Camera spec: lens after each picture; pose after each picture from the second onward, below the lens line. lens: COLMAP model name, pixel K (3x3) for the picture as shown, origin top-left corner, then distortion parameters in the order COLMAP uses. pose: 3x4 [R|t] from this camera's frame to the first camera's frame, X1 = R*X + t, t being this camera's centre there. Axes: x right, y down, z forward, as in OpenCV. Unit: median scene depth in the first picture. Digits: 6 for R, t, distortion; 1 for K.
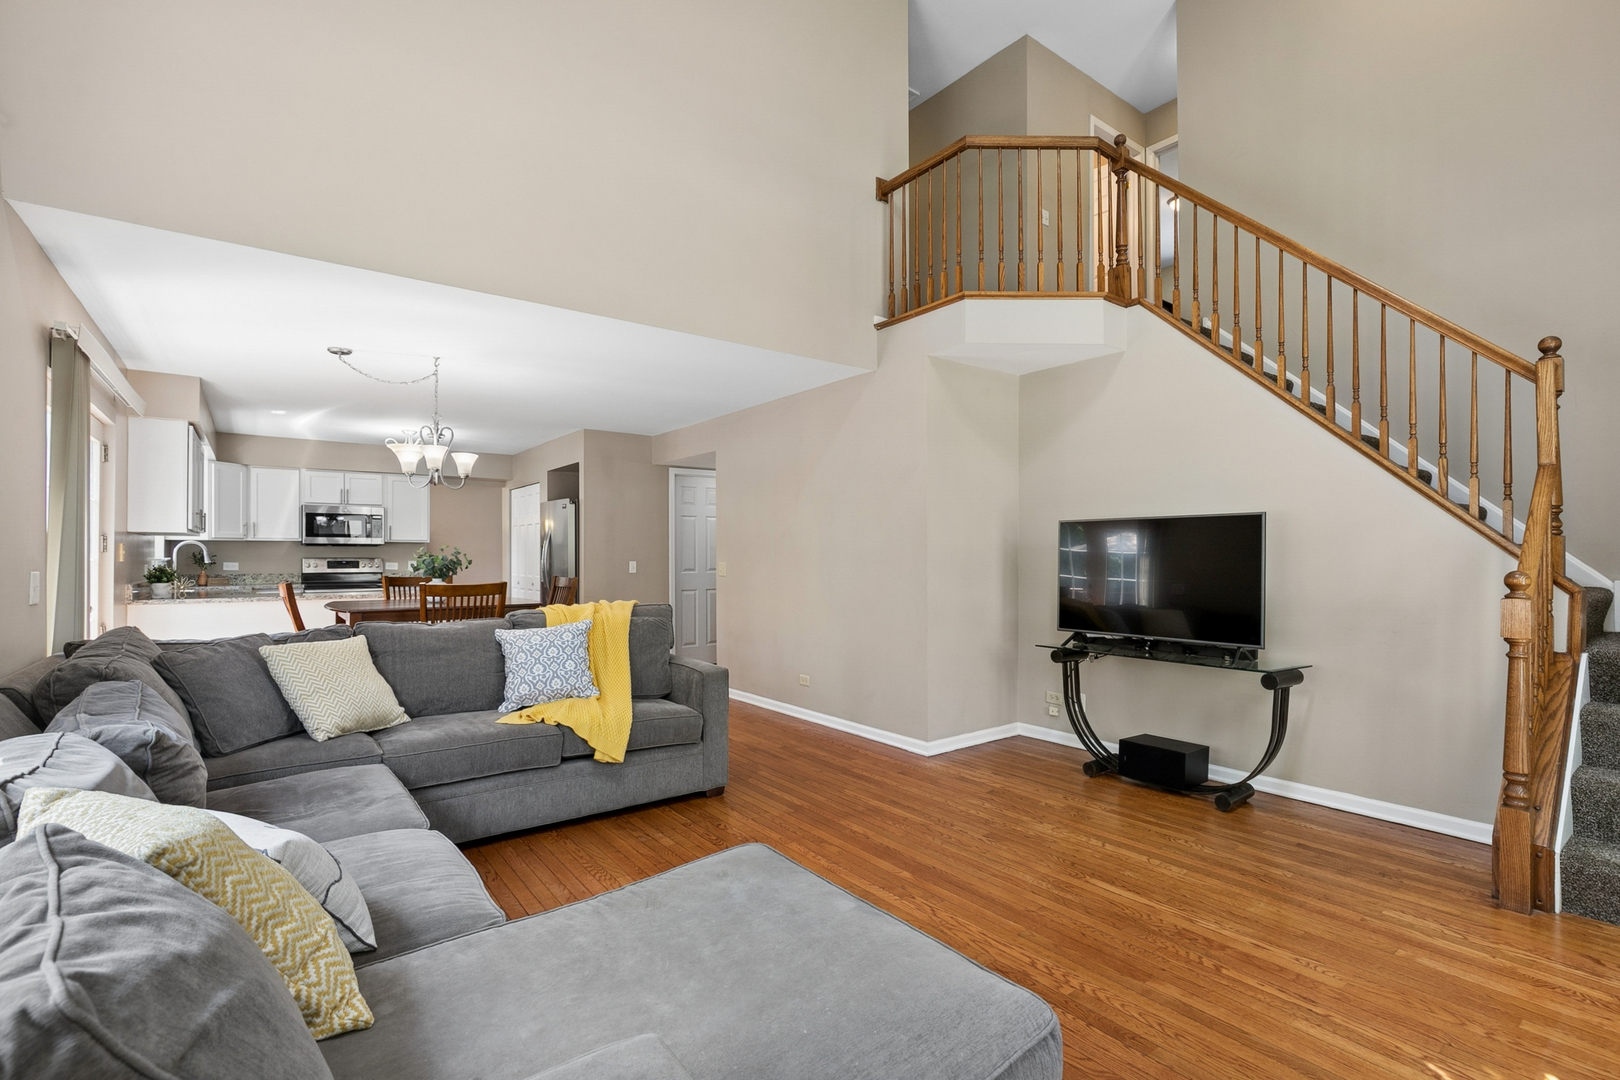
lens RADIAL K [[739.2, 0, 825.0], [0, 739.2, 553.3], [0, 0, 1]] dist [-0.001512, -0.000657]
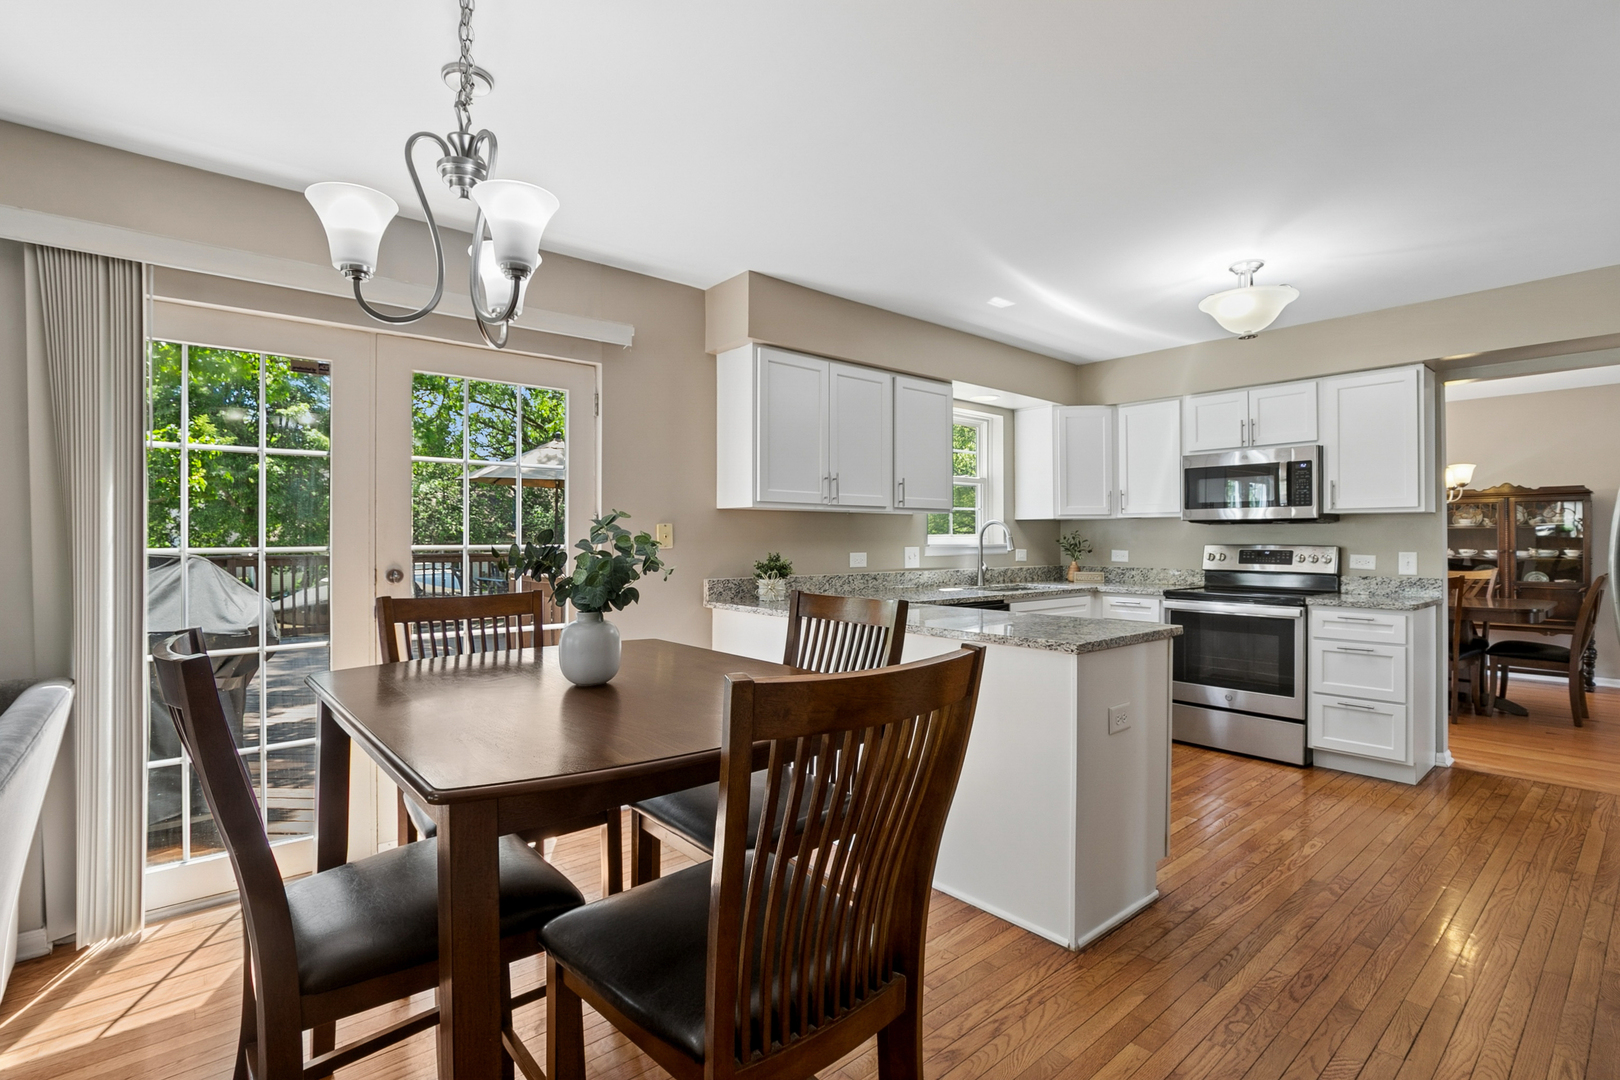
lens RADIAL K [[760.0, 0, 821.5], [0, 760.0, 533.5], [0, 0, 1]] dist [-0.015062, 0.000586]
pose [[0.056566, -0.003904, -0.998391, -0.204981], [0.002156, 0.999991, -0.003788, -0.001544], [0.998397, -0.001939, 0.056574, 1.262143]]
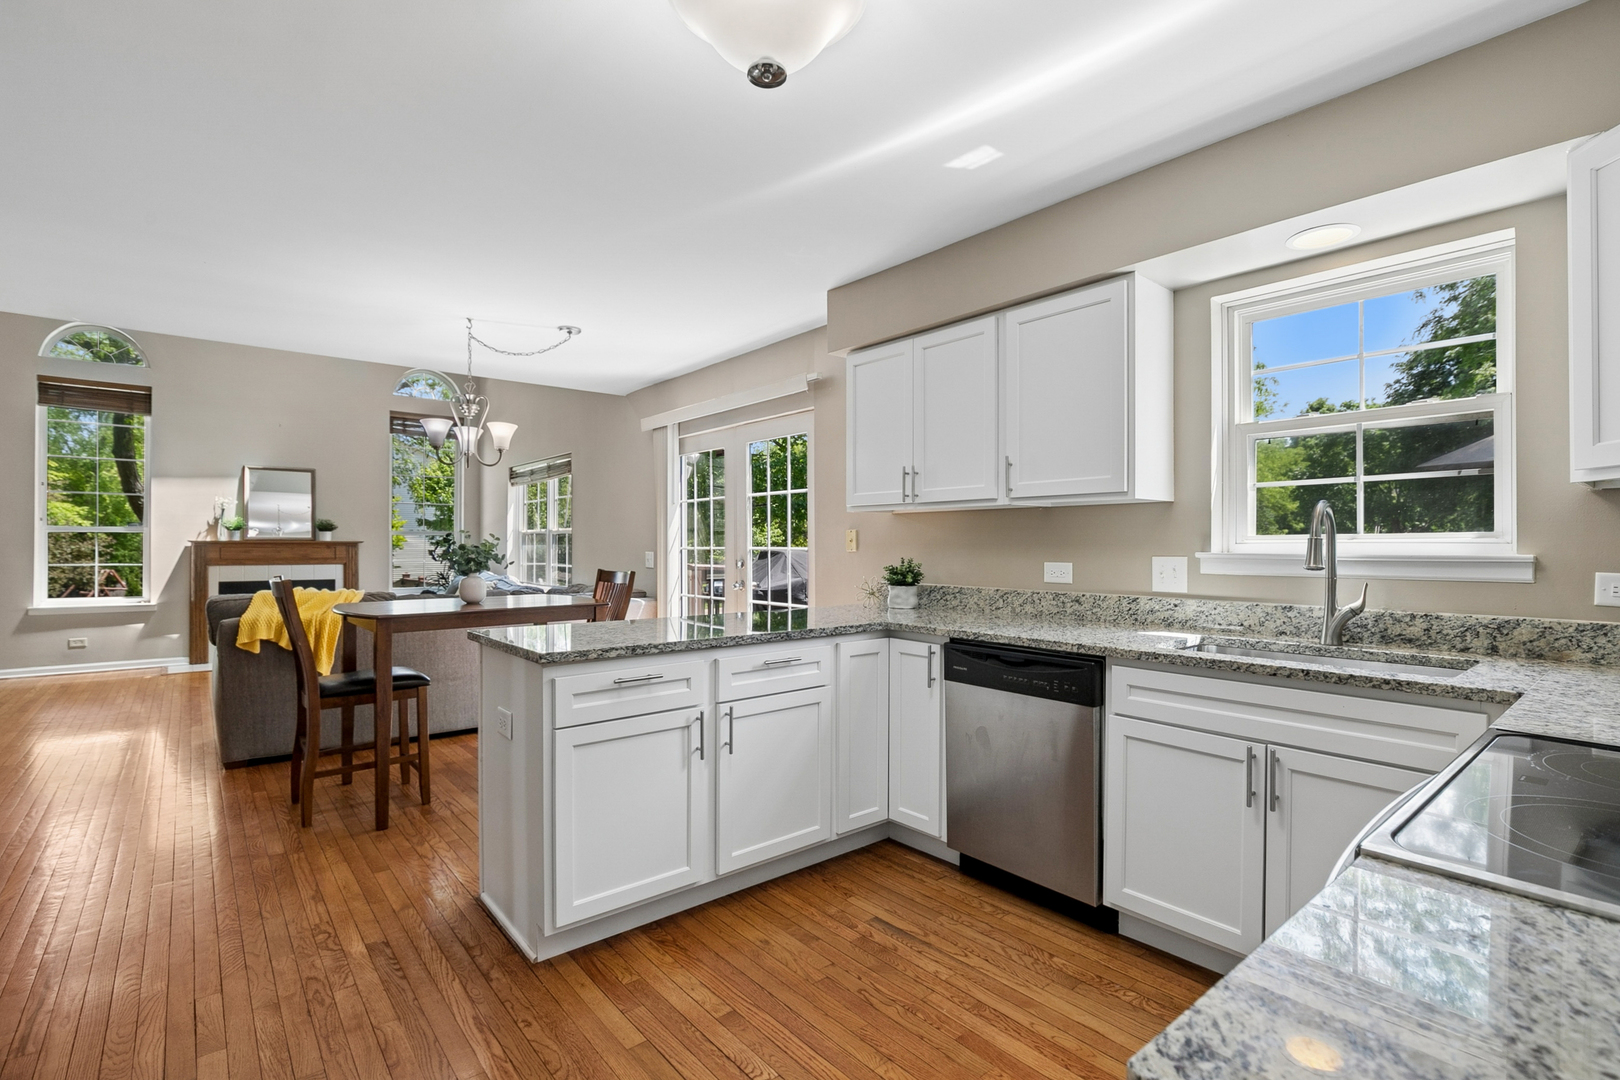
lens RADIAL K [[760.0, 0, 818.8], [0, 760.0, 539.8], [0, 0, 1]] dist [-0.015062, 0.000586]
pose [[-0.999353, 0.000658, -0.035967, -1.032459], [0.000952, 0.999966, -0.008161, 0.005182], [0.035961, -0.008190, -0.999320, 2.153364]]
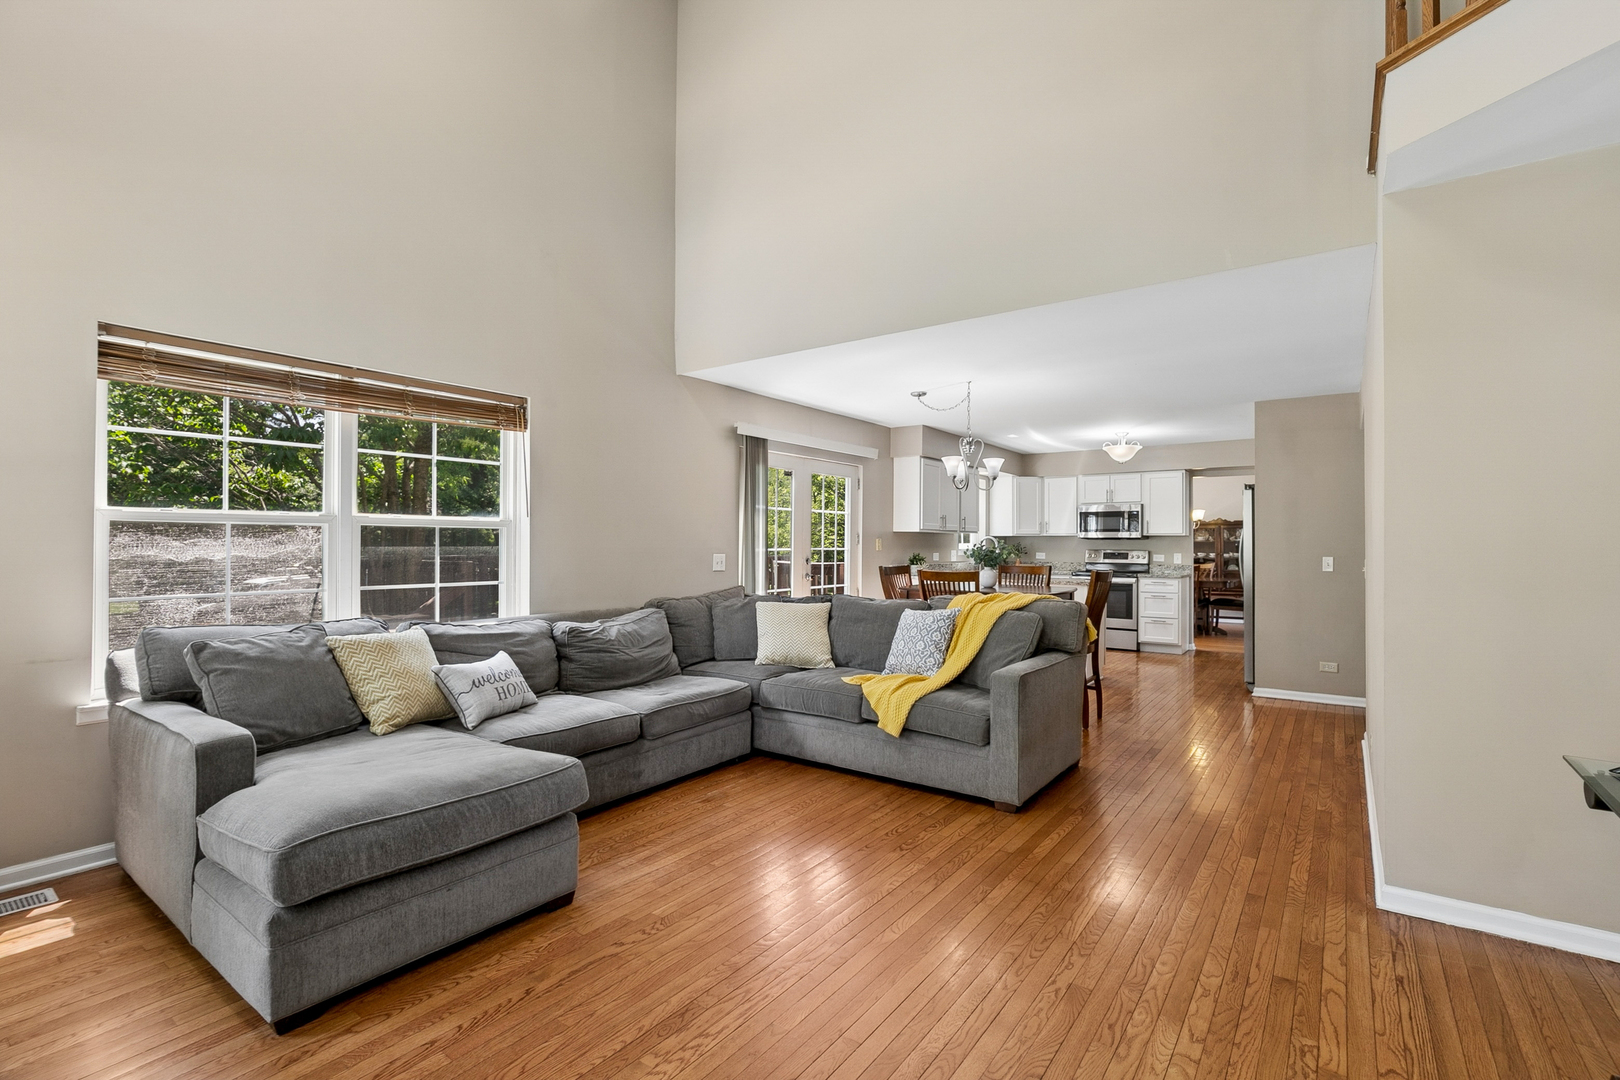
lens RADIAL K [[739.2, 0, 823.2], [0, 739.2, 544.2], [0, 0, 1]] dist [-0.001512, -0.000657]
pose [[0.287895, -0.001892, -0.957660, 0.609656], [-0.001212, 0.999997, -0.002340, 0.001073], [0.957661, 0.001835, 0.287892, 0.481711]]
